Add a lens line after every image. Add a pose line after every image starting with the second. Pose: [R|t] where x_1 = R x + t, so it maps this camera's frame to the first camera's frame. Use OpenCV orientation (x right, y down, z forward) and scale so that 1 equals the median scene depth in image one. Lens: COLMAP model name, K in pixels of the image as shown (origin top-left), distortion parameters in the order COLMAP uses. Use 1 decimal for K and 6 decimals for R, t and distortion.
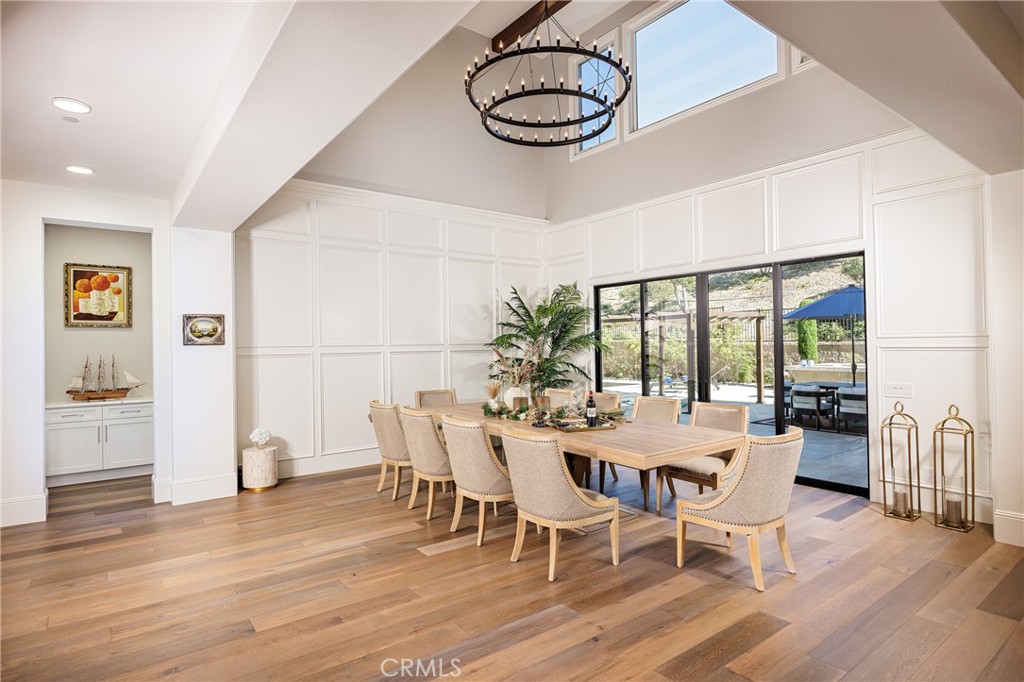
lens RADIAL K [[544.6, 0, 512.9], [0, 544.6, 341.7], [0, 0, 1]] dist [0.001016, 0.000169]
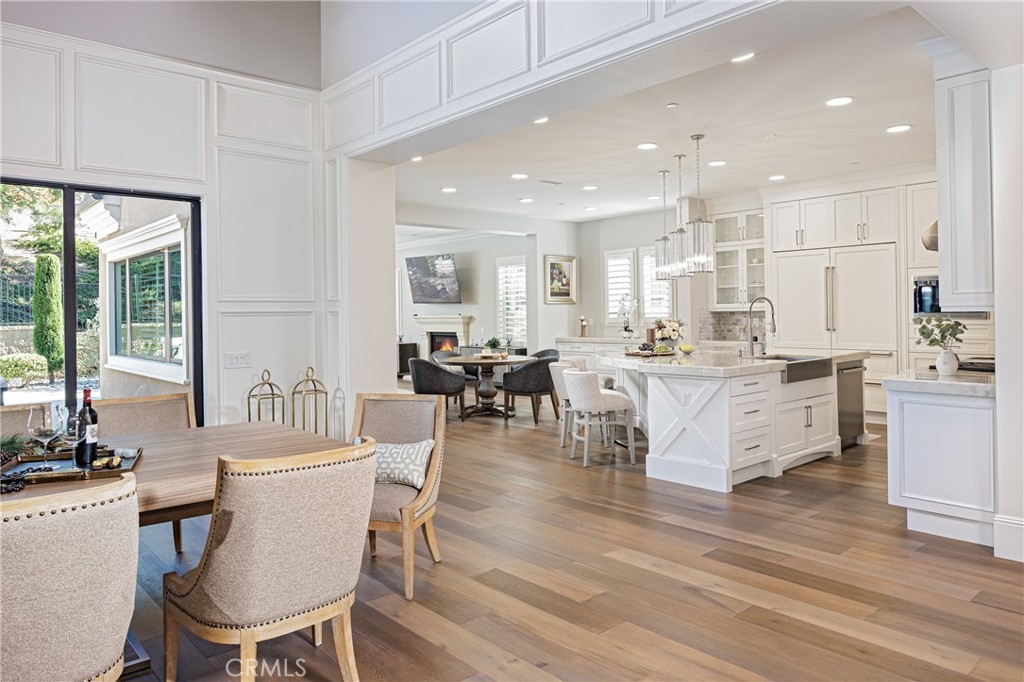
lens RADIAL K [[696.6, 0, 510.9], [0, 696.6, 340.4], [0, 0, 1]] dist [-0.039262, -0.002042]
pose [[-0.080568, -0.035668, 0.996111, -0.834098], [0.001260, 0.999355, 0.035886, 0.026166], [-0.996748, 0.004146, -0.080471, 1.099654]]
